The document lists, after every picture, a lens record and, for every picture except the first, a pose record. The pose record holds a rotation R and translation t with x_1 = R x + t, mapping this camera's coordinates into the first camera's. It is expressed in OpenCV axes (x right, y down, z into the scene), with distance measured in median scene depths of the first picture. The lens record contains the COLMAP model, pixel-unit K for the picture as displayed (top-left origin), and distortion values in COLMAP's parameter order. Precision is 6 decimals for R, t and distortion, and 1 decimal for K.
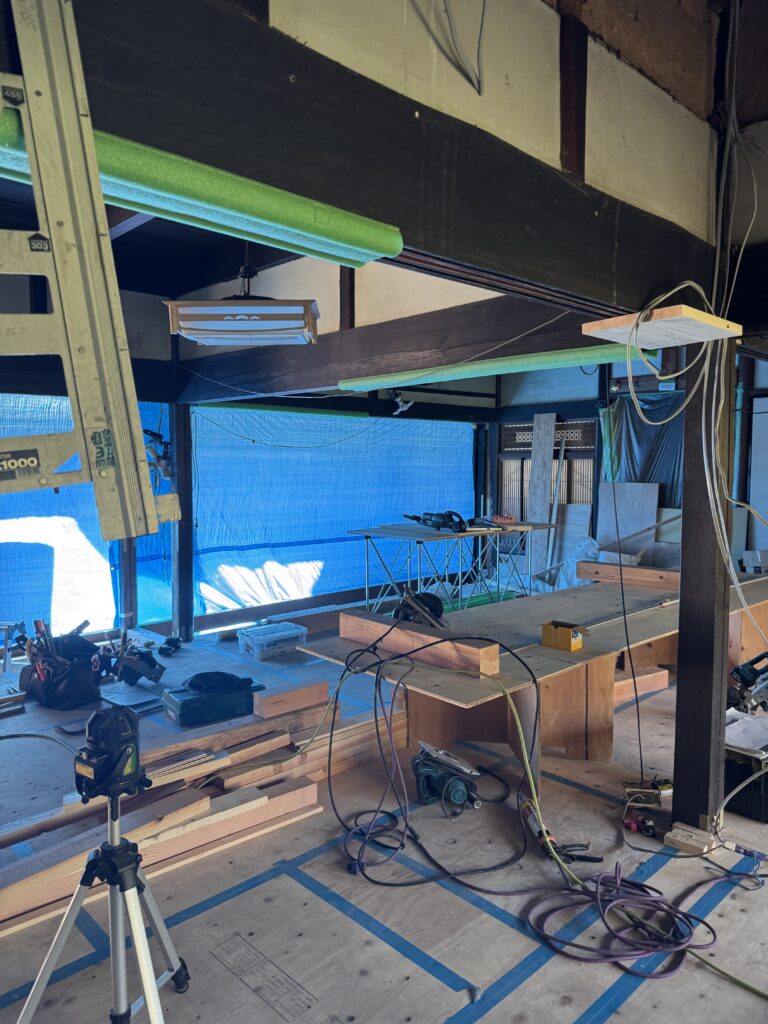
lens RADIAL K [[725.8, 0, 382.1], [0, 725.8, 510.5], [0, 0, 1]] dist [0.029878, -0.030941]
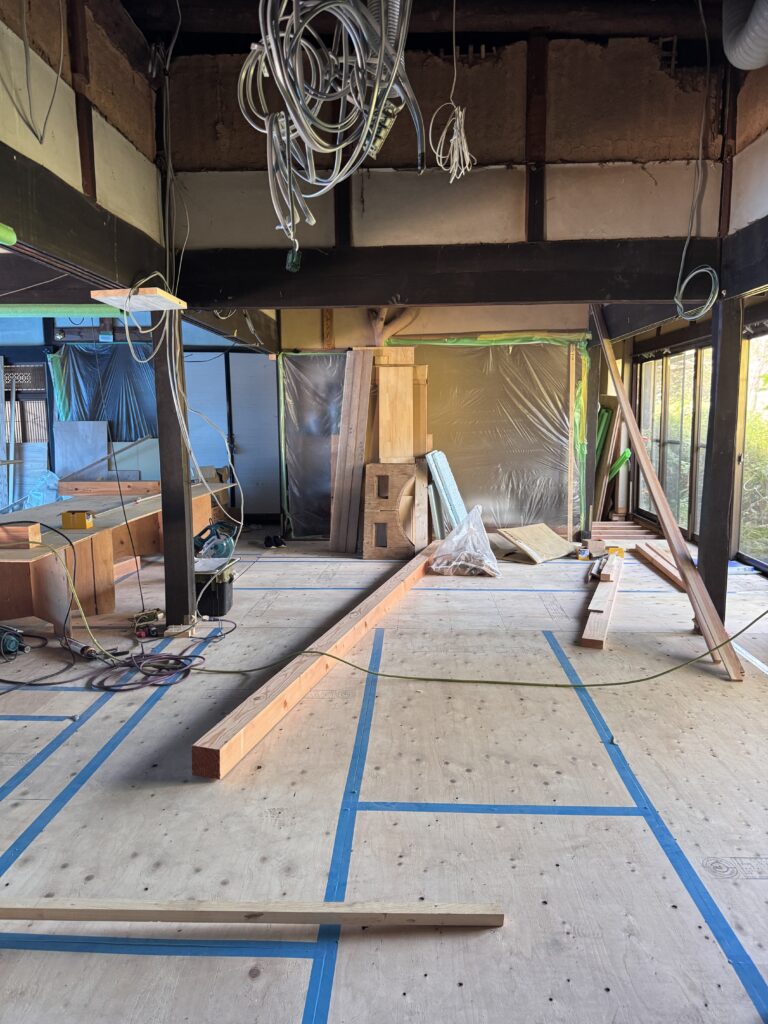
lens RADIAL K [[725.8, 0, 382.1], [0, 725.8, 510.5], [0, 0, 1]] dist [0.029878, -0.030941]
pose [[0.723010, -0.095959, 0.684140, -0.324725], [0.053258, 0.995101, 0.083292, 0.087349], [-0.688781, -0.023785, 0.724579, -0.450505]]
